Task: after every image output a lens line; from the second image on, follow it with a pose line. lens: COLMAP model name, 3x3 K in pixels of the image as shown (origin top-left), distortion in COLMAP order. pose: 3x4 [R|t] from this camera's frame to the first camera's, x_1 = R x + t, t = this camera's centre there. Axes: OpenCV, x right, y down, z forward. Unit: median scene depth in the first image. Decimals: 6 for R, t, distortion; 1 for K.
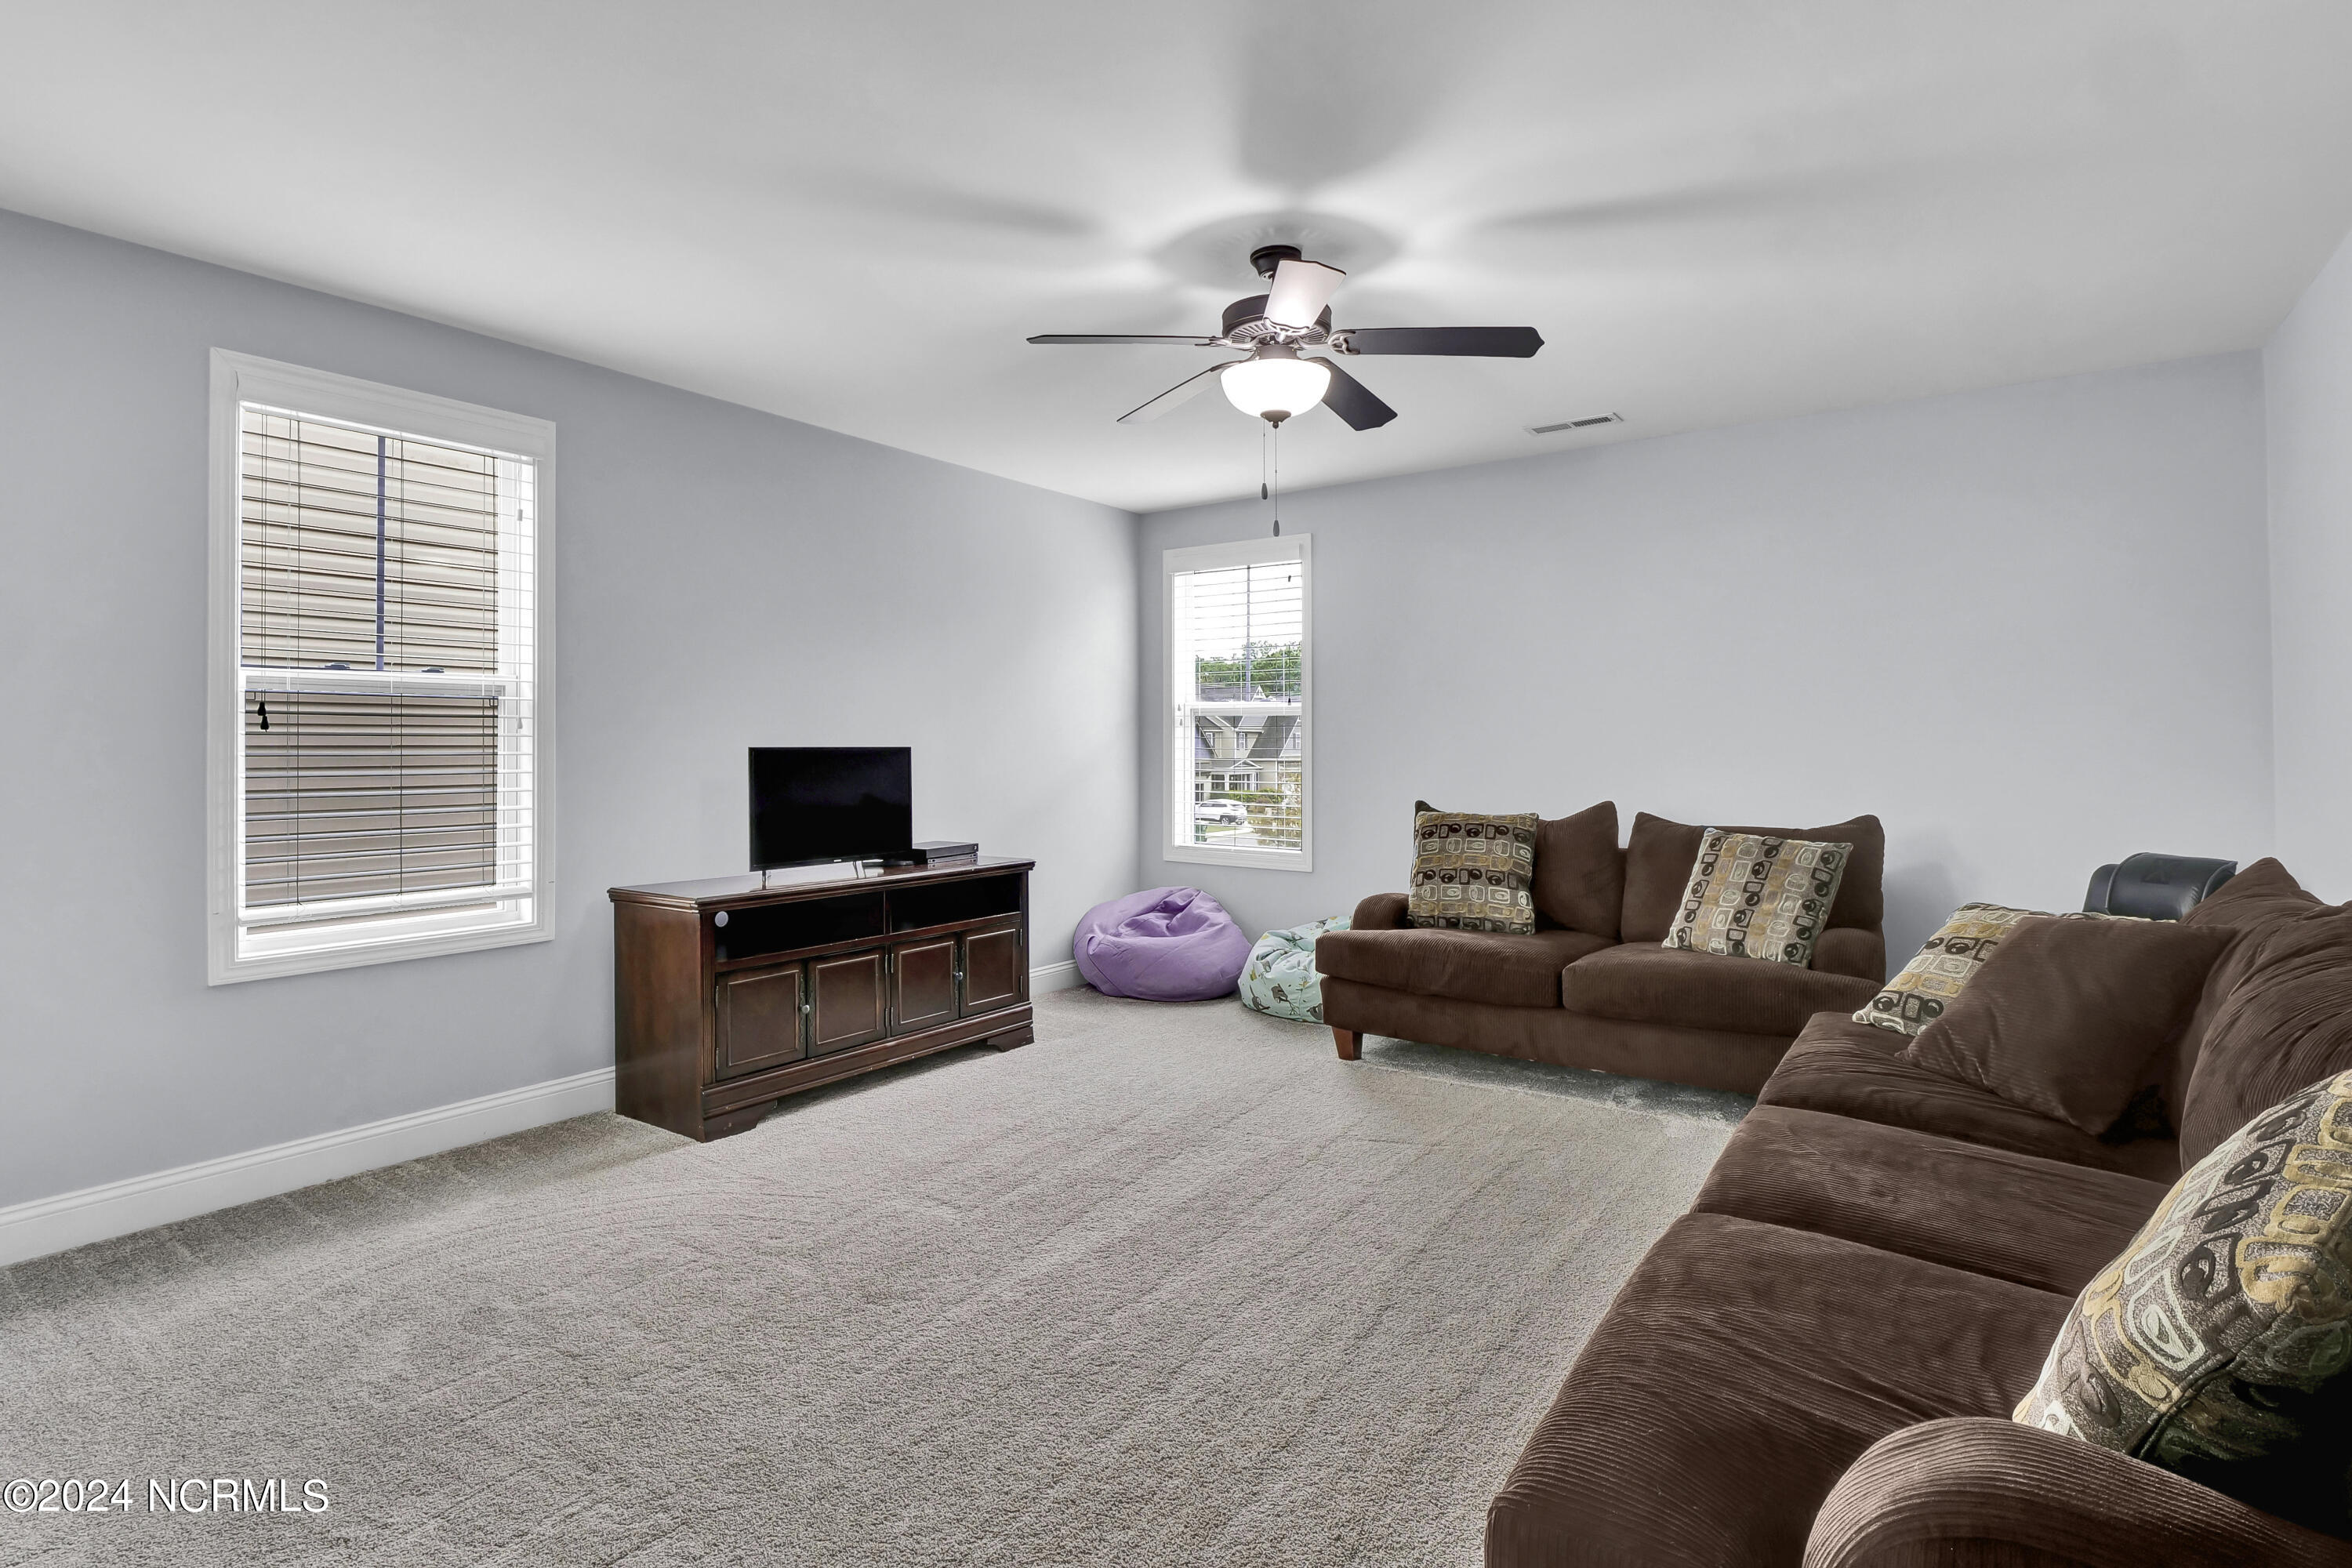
lens RADIAL K [[1183.9, 0, 1164.7], [0, 1183.9, 775.6], [0, 0, 1]] dist [-0.003844, -0.000415]
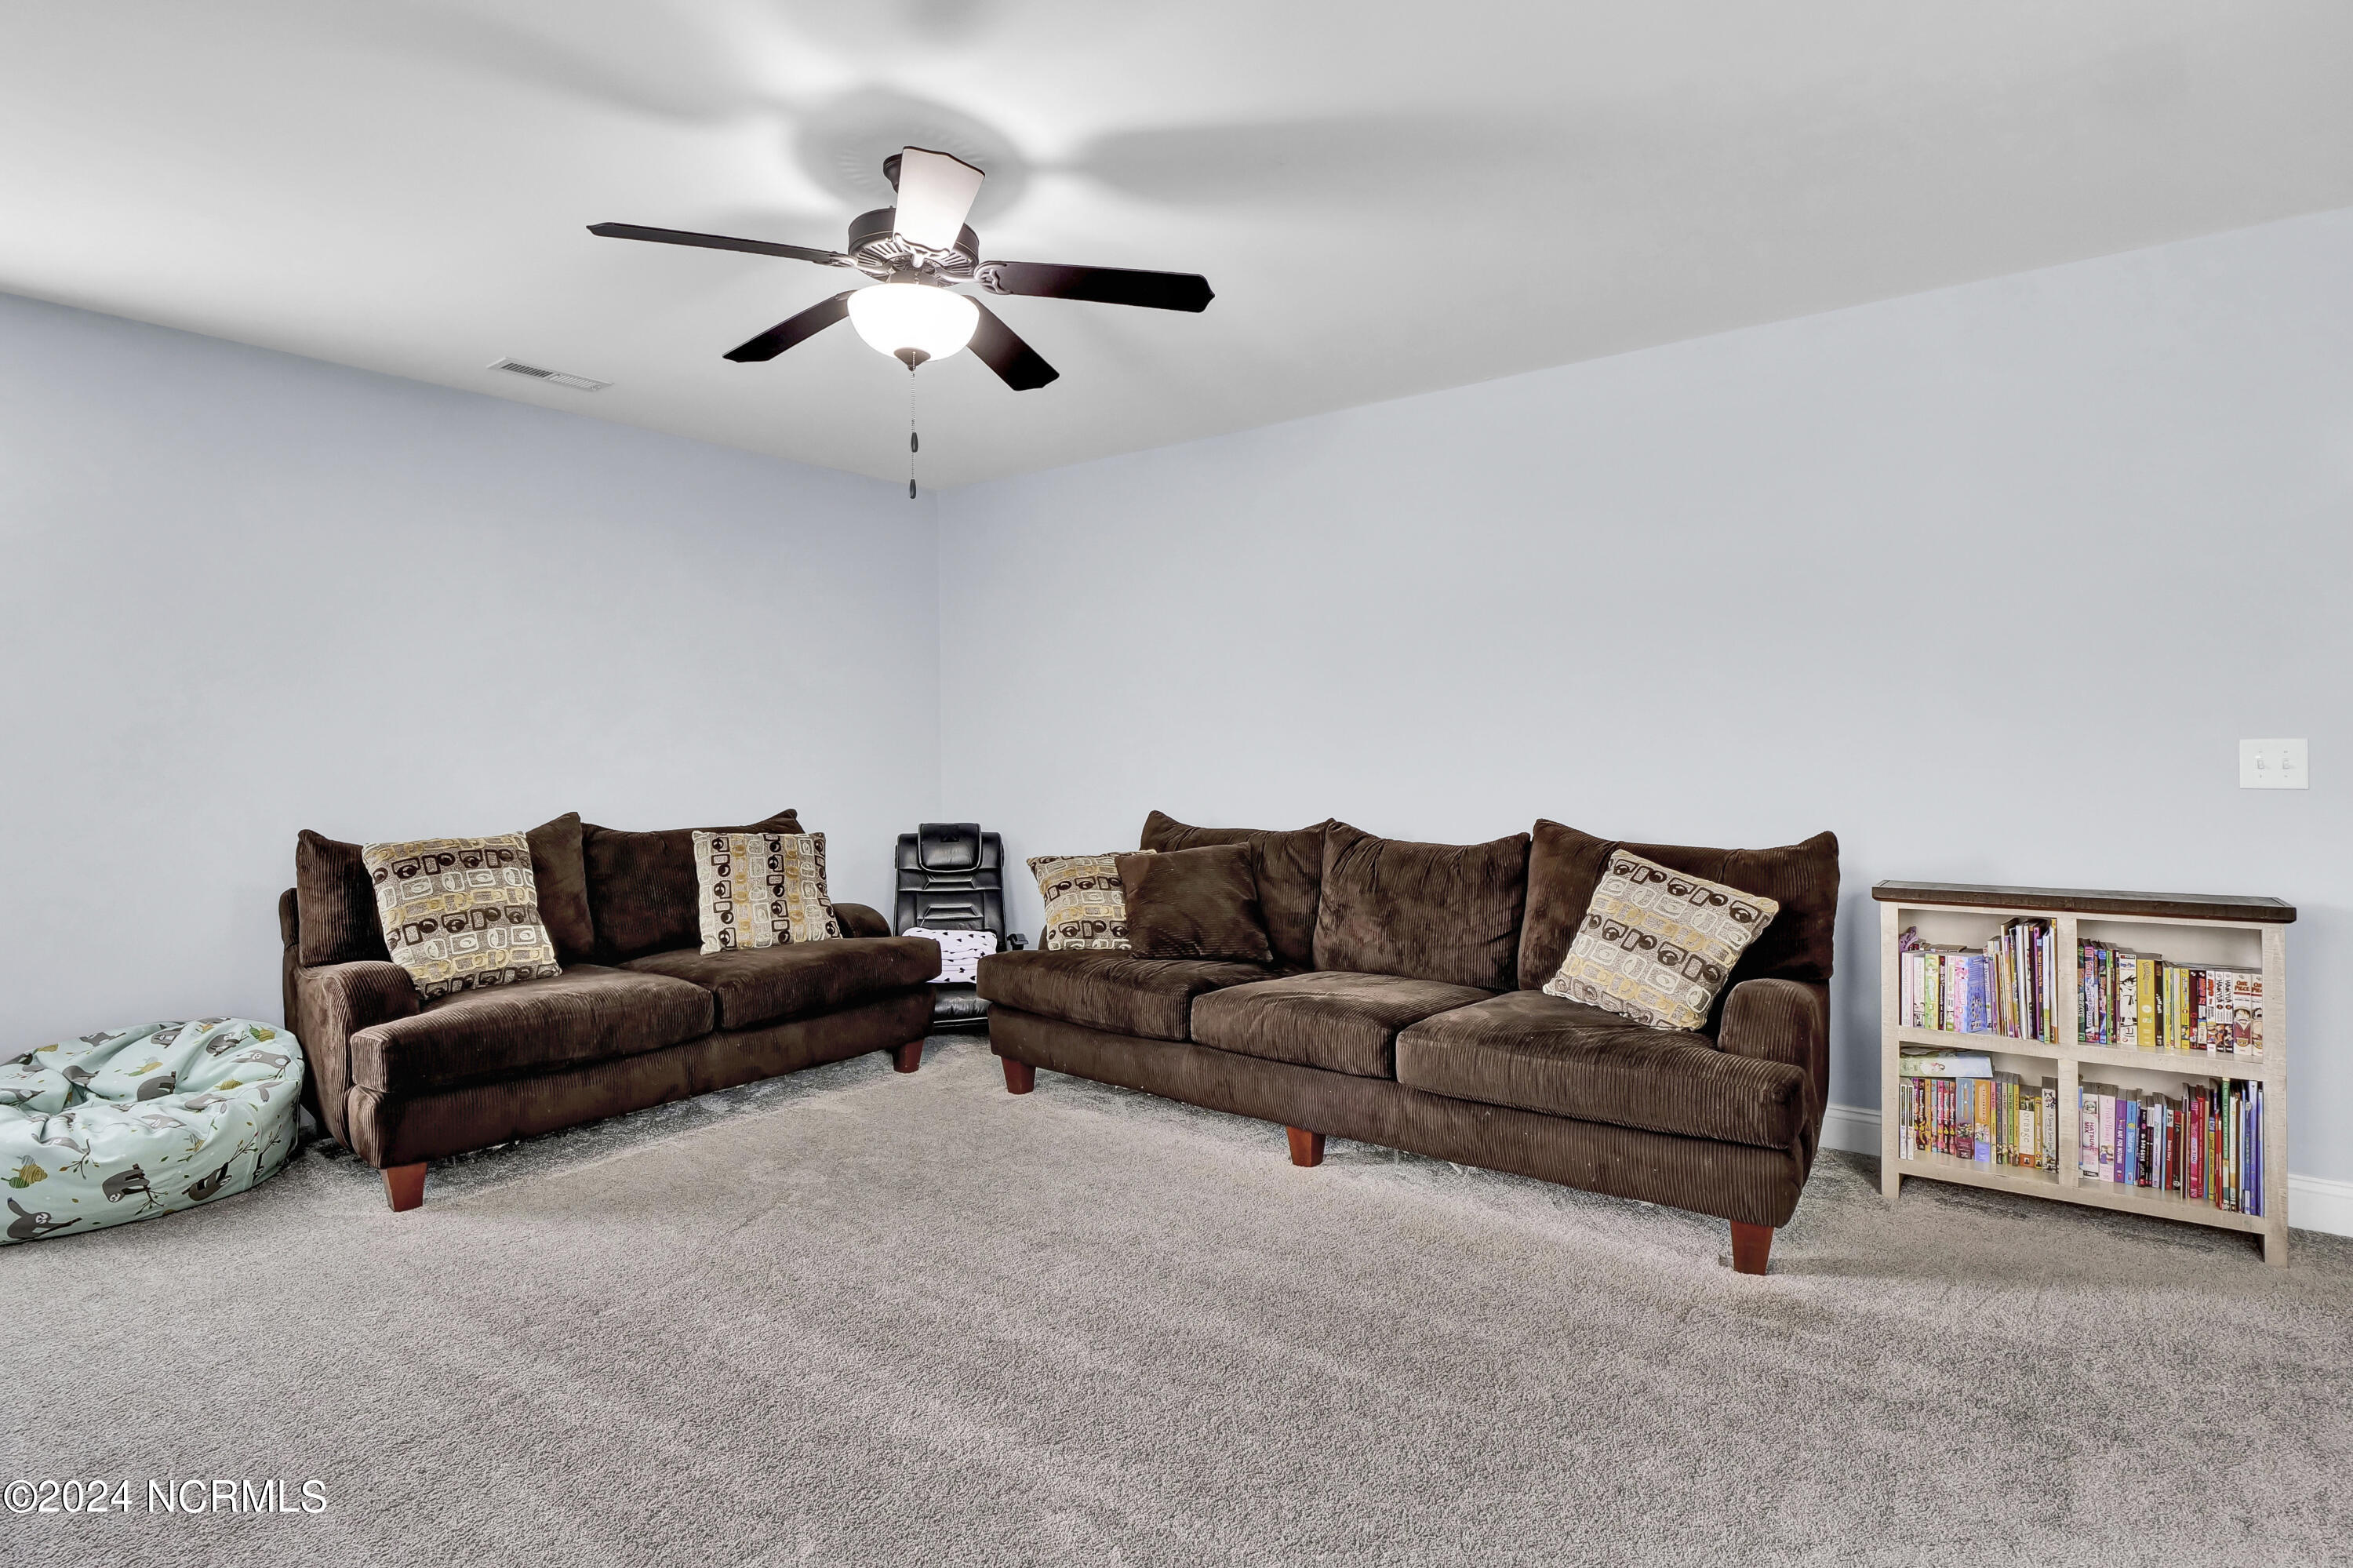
lens RADIAL K [[1184.4, 0, 1165.2], [0, 1184.4, 775.6], [0, 0, 1]] dist [-0.003844, -0.000415]
pose [[0.004875, -0.019324, 0.999801, -0.569876], [0.024145, 0.999524, 0.019201, -0.013557], [-0.999697, 0.024046, 0.005340, 0.613584]]
